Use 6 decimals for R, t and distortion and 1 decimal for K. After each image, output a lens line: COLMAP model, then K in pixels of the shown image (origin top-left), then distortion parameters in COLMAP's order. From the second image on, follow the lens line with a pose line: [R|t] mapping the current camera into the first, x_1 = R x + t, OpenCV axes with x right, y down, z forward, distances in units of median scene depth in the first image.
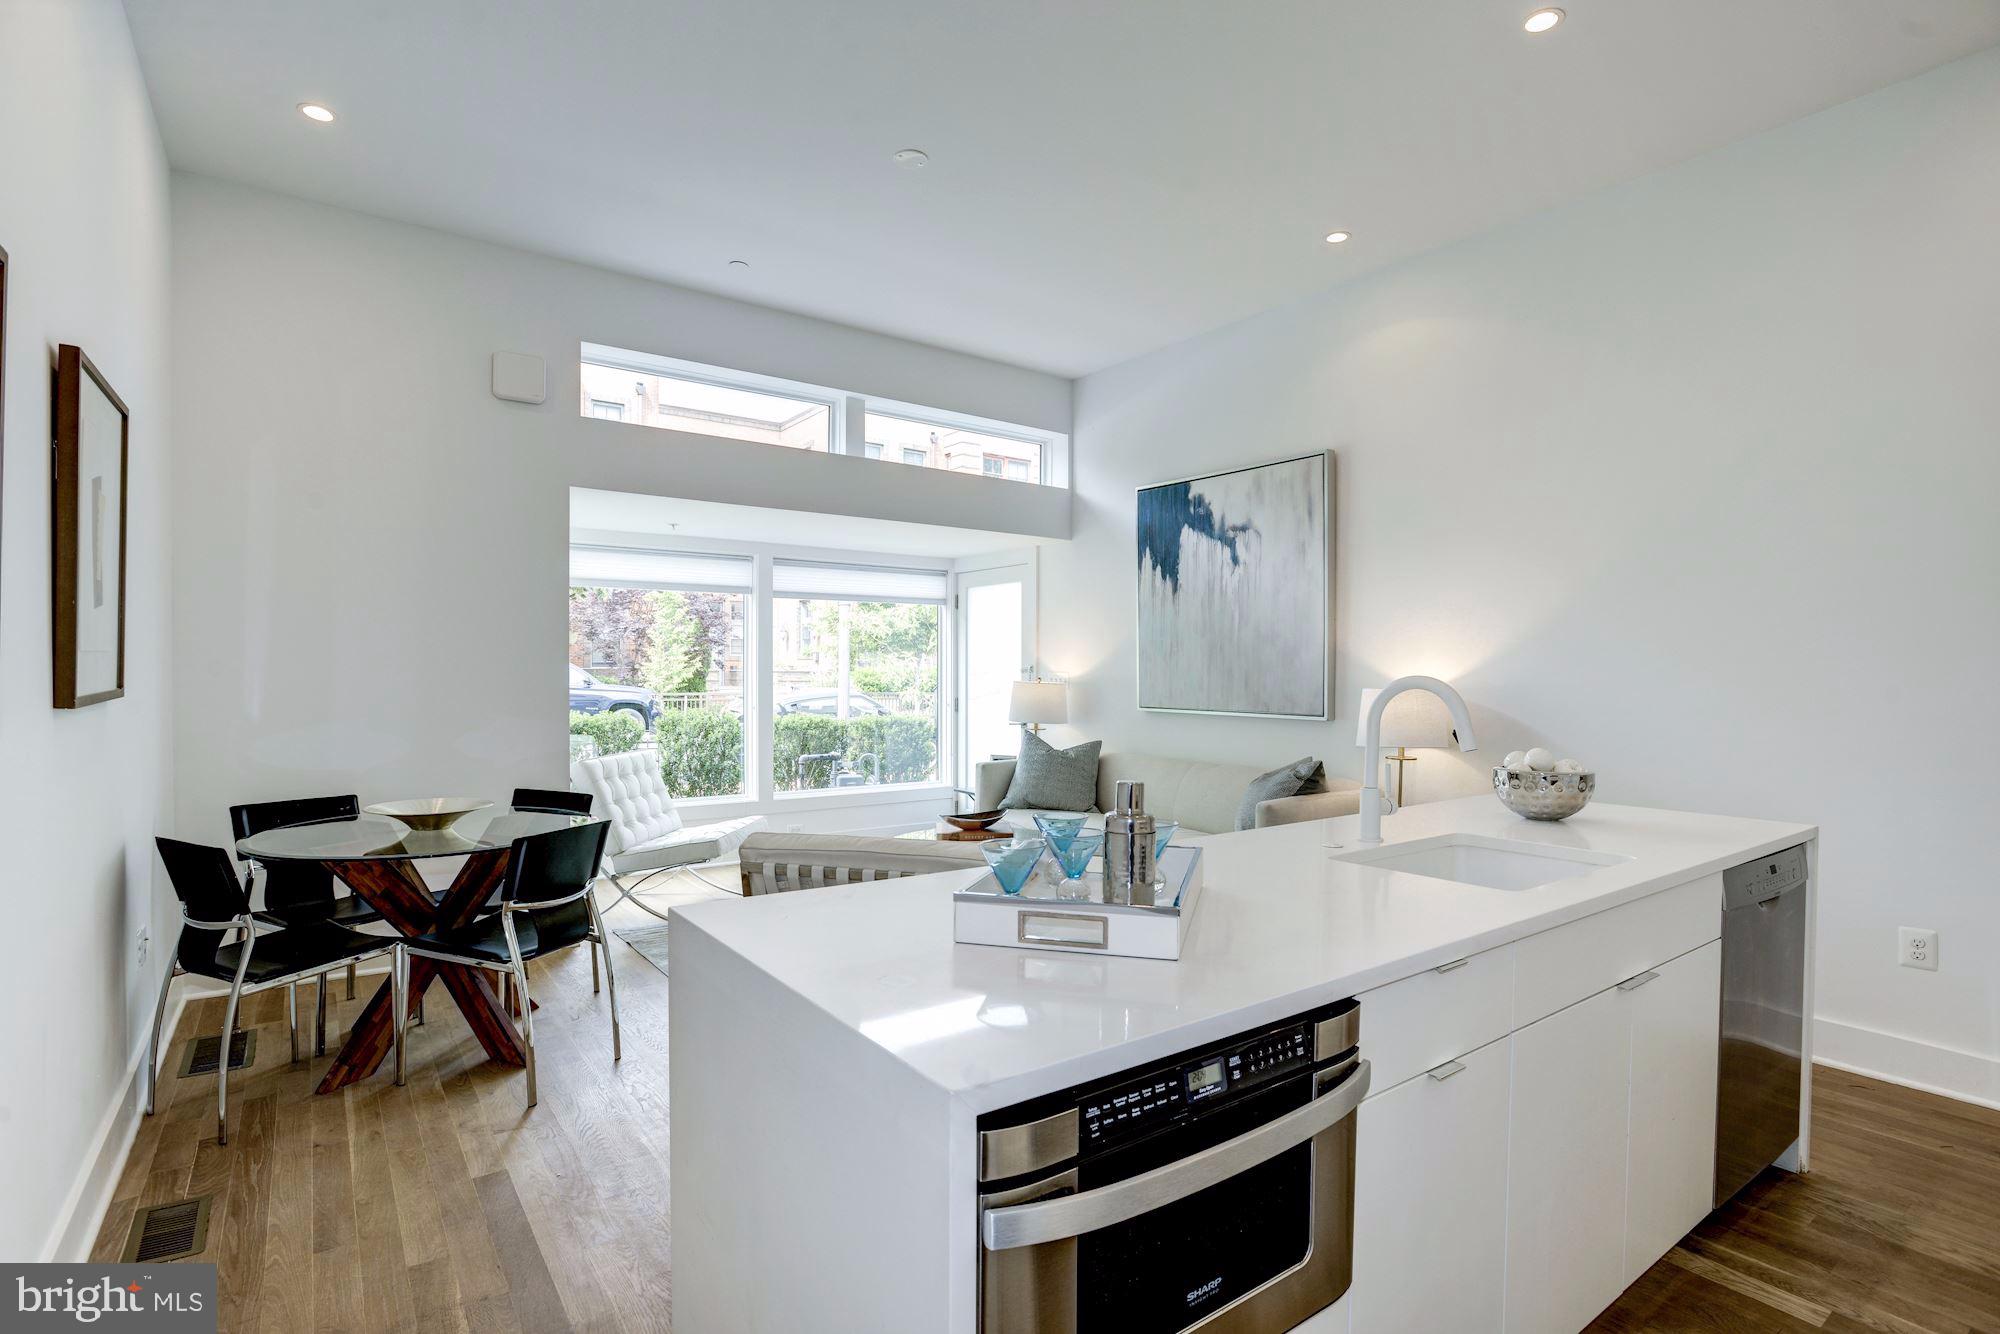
lens RADIAL K [[976.4, 0, 959.6], [0, 976.4, 692.0], [0, 0, 1]] dist [-0.007297, 0.003611]
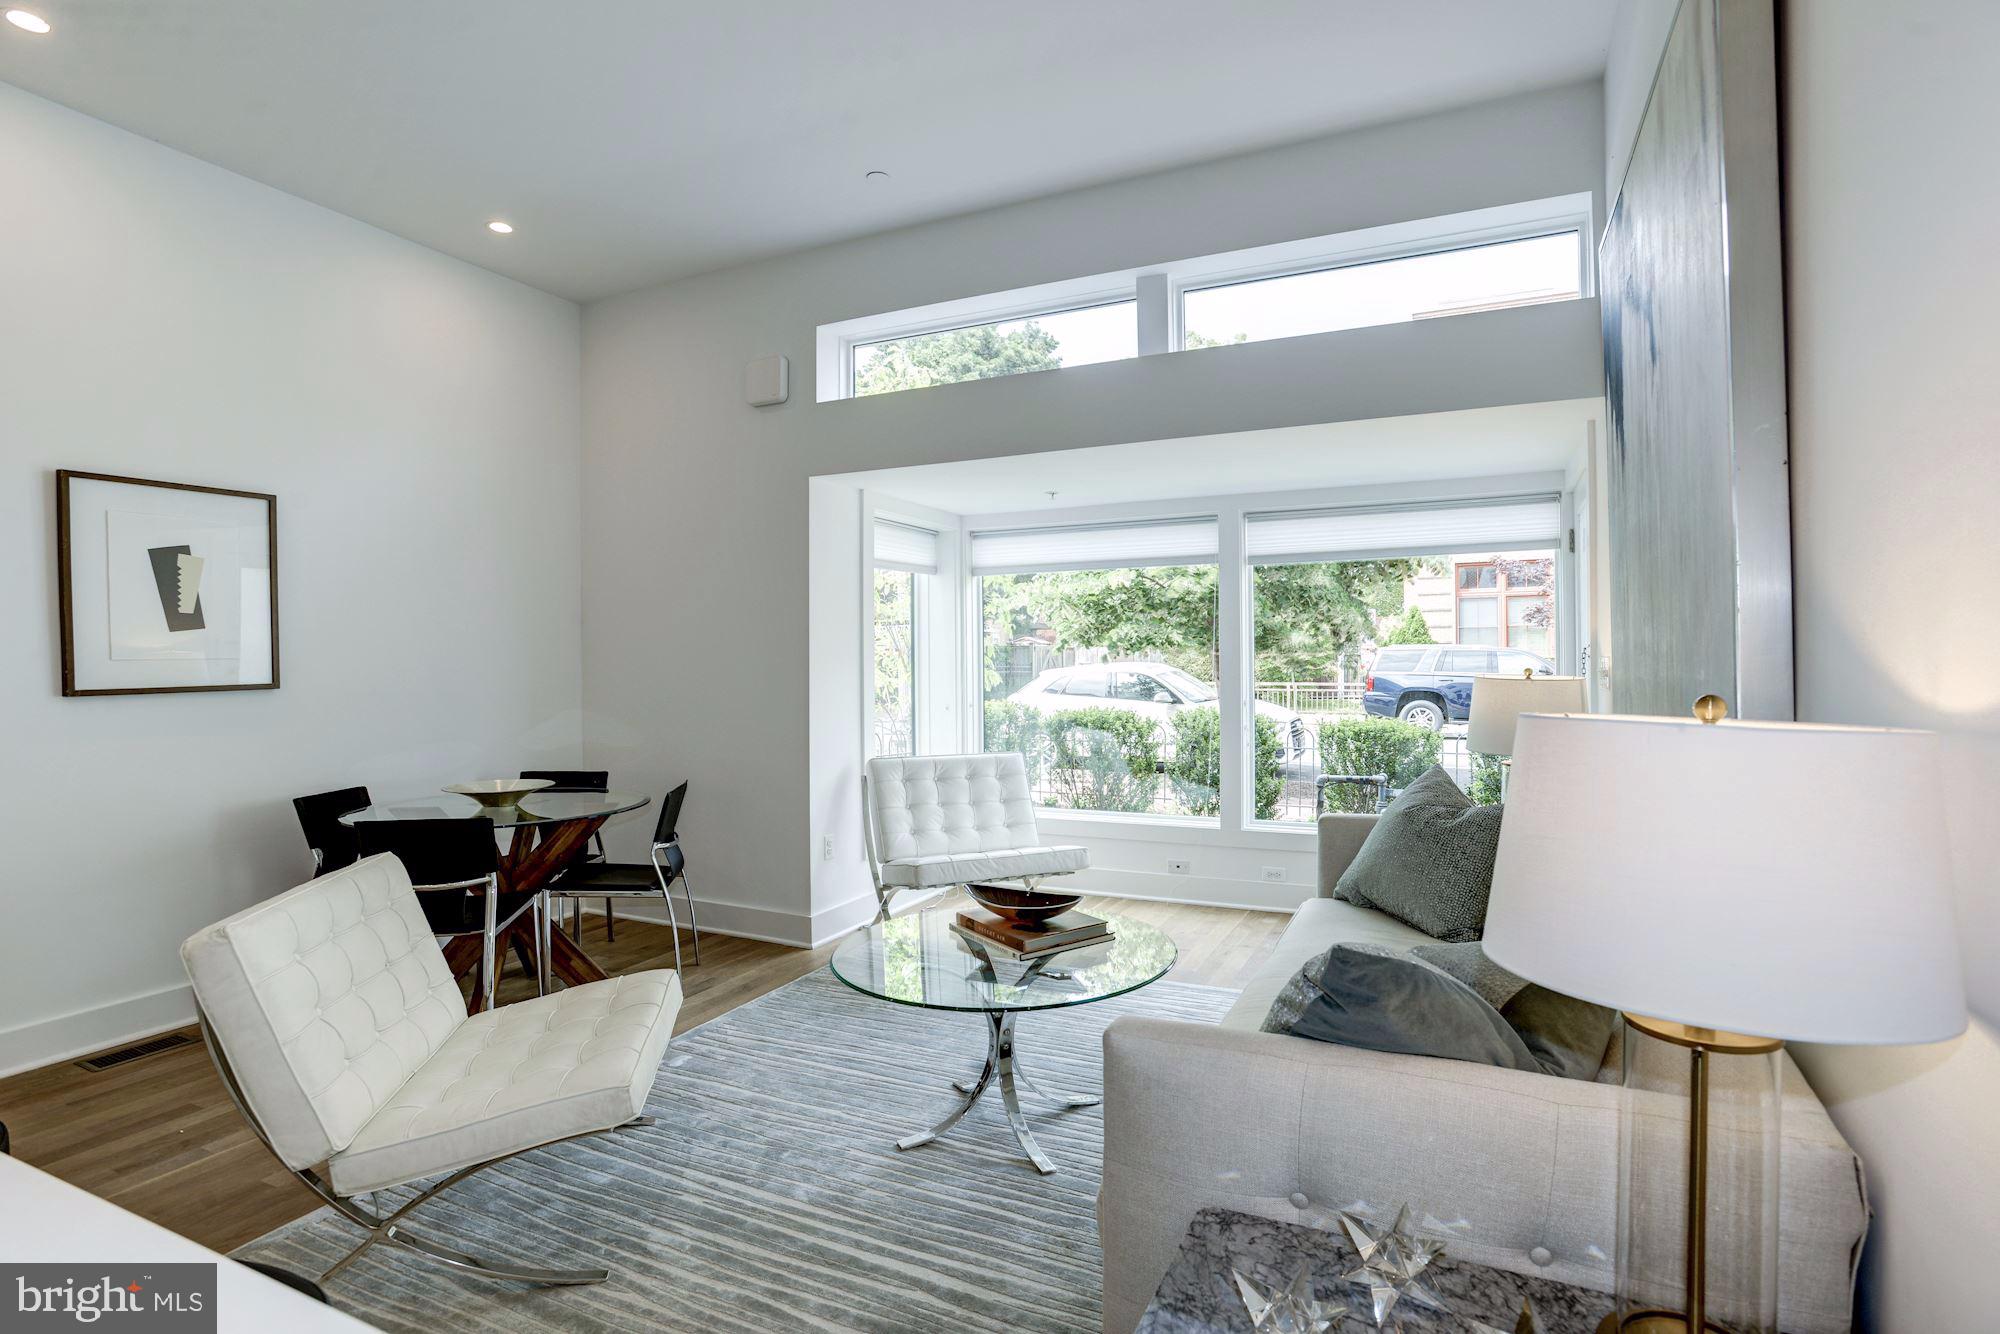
lens RADIAL K [[976.4, 0, 993.6], [0, 976.4, 668.3], [0, 0, 1]] dist [-0.007297, 0.003611]
pose [[0.499068, -0.000535, -0.866563, 0.469459], [-0.008365, 0.999950, -0.005435, -0.012945], [0.866522, 0.009961, 0.499039, 0.581640]]
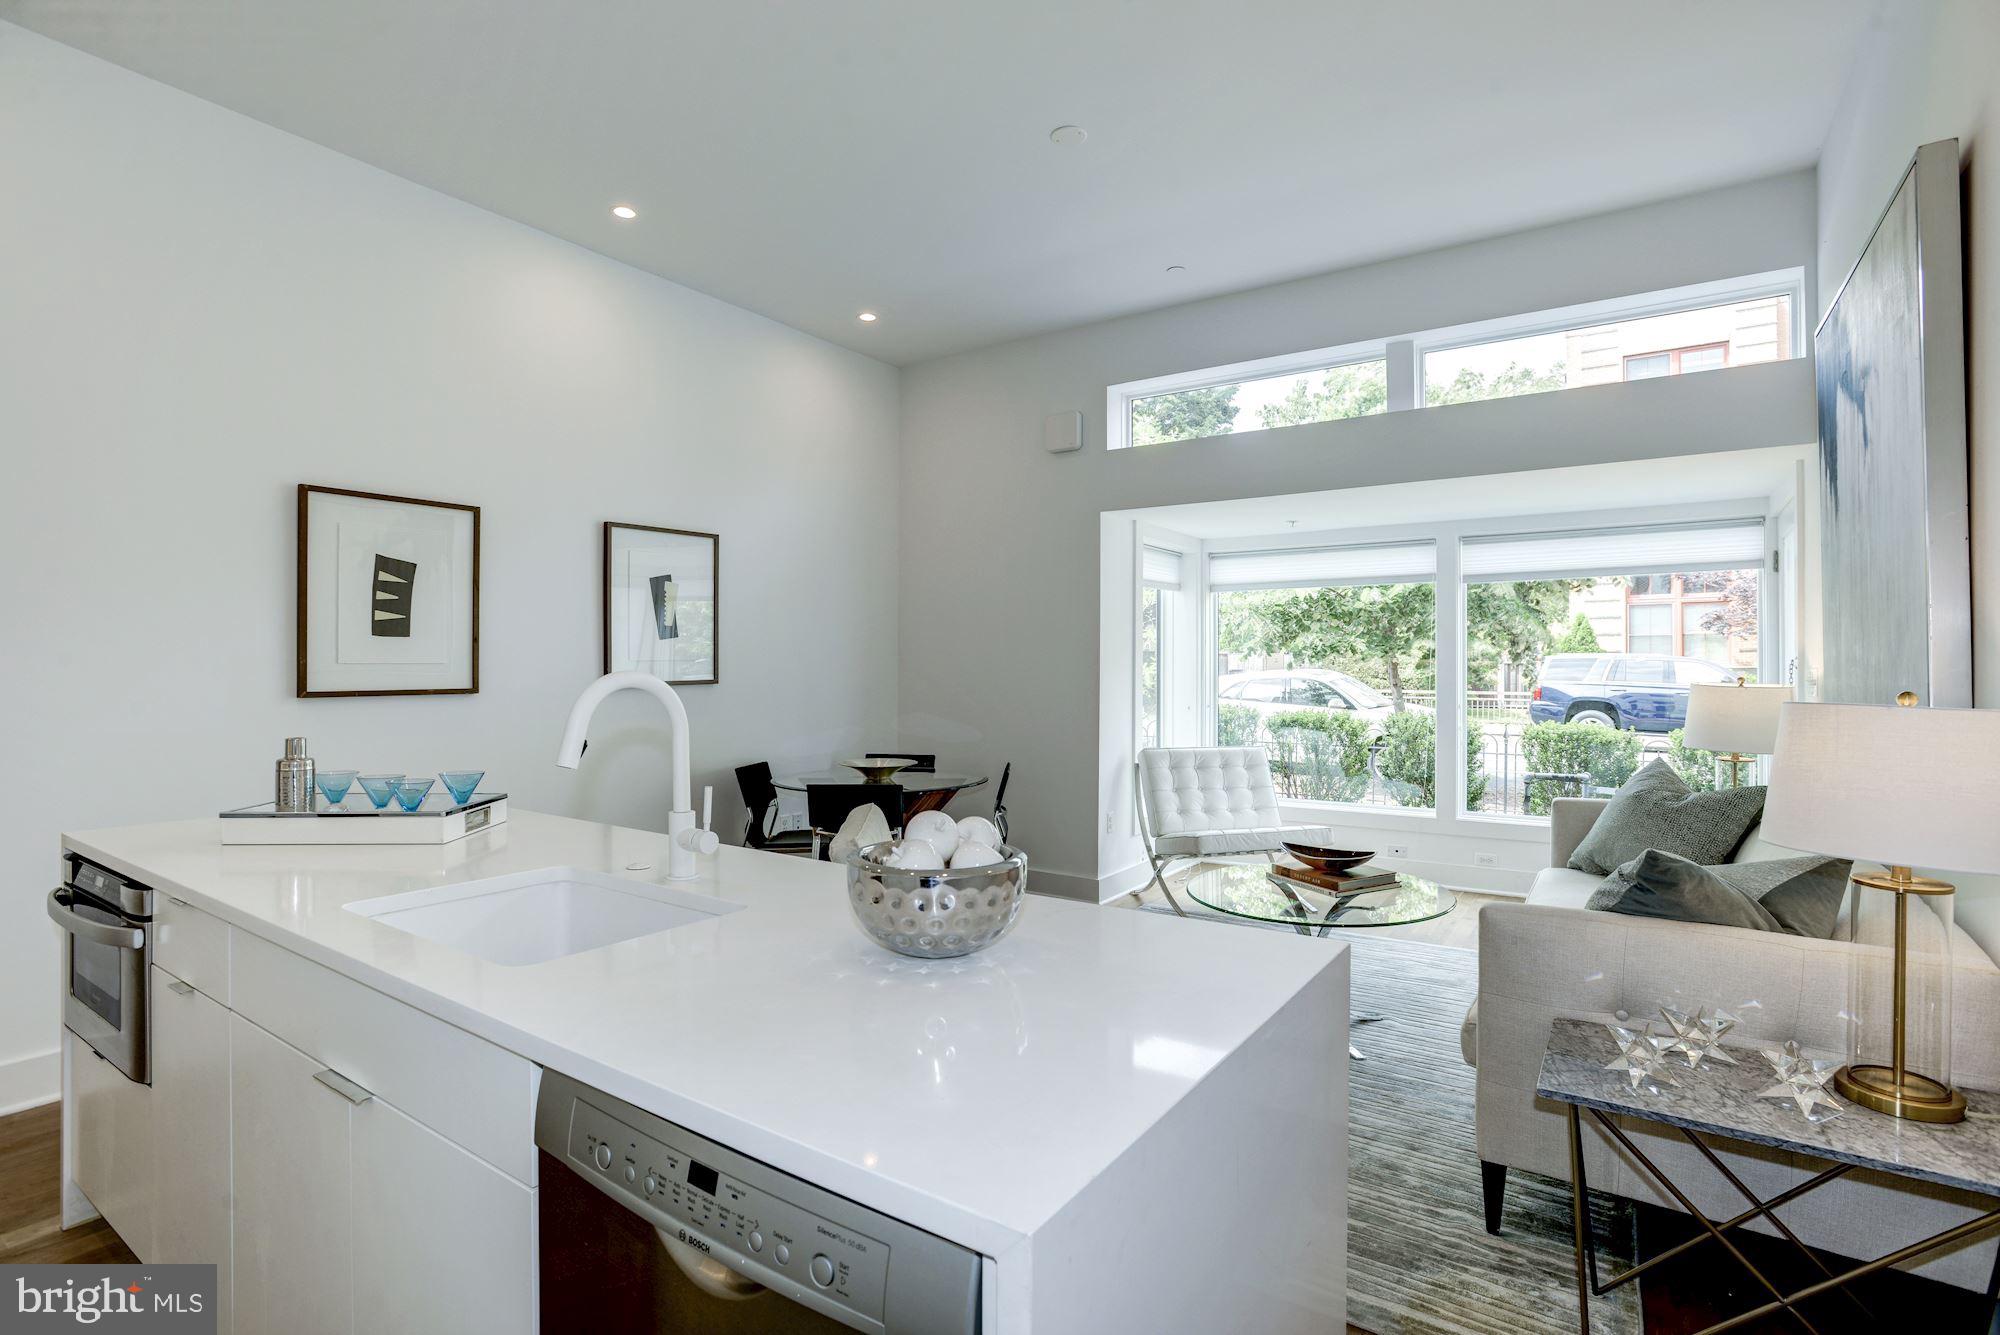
lens RADIAL K [[968.2, 0, 1058.3], [0, 968.2, 669.2], [0, 0, 1]] dist [0.010223, 0.003561]
pose [[0.423037, -0.000677, -0.906112, 0.546858], [-0.017425, 0.999809, -0.008882, -0.009566], [0.905945, 0.019546, 0.422944, 0.410625]]
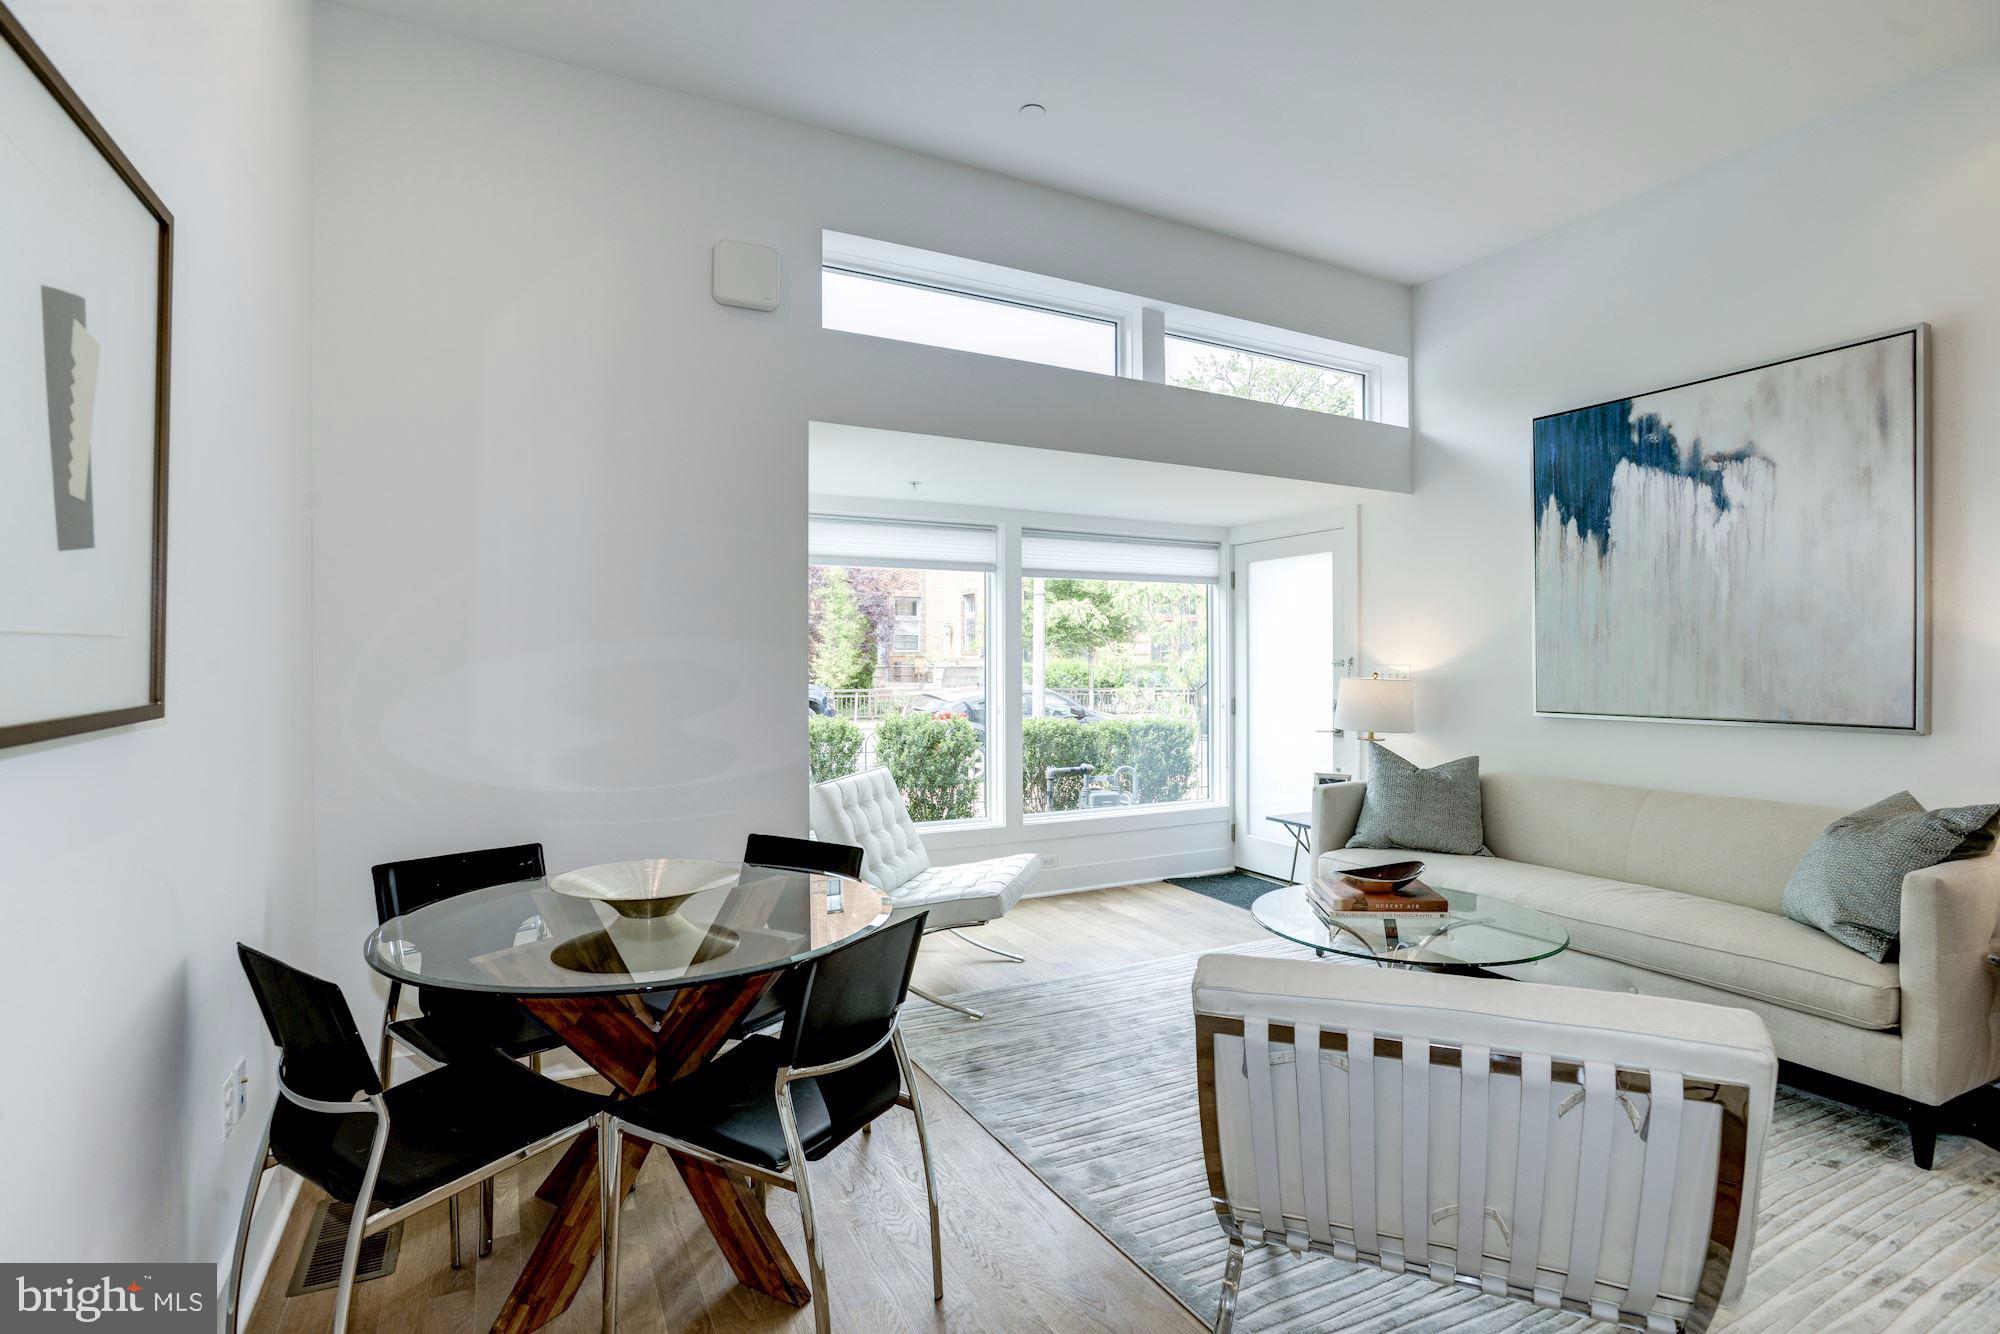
lens RADIAL K [[976.4, 0, 991.0], [0, 976.4, 671.3], [0, 0, 1]] dist [-0.007297, 0.003611]
pose [[0.992816, -0.006987, -0.119446, -0.151038], [0.005098, 0.999857, -0.016117, -0.005726], [0.119542, 0.015392, 0.992710, 0.240833]]
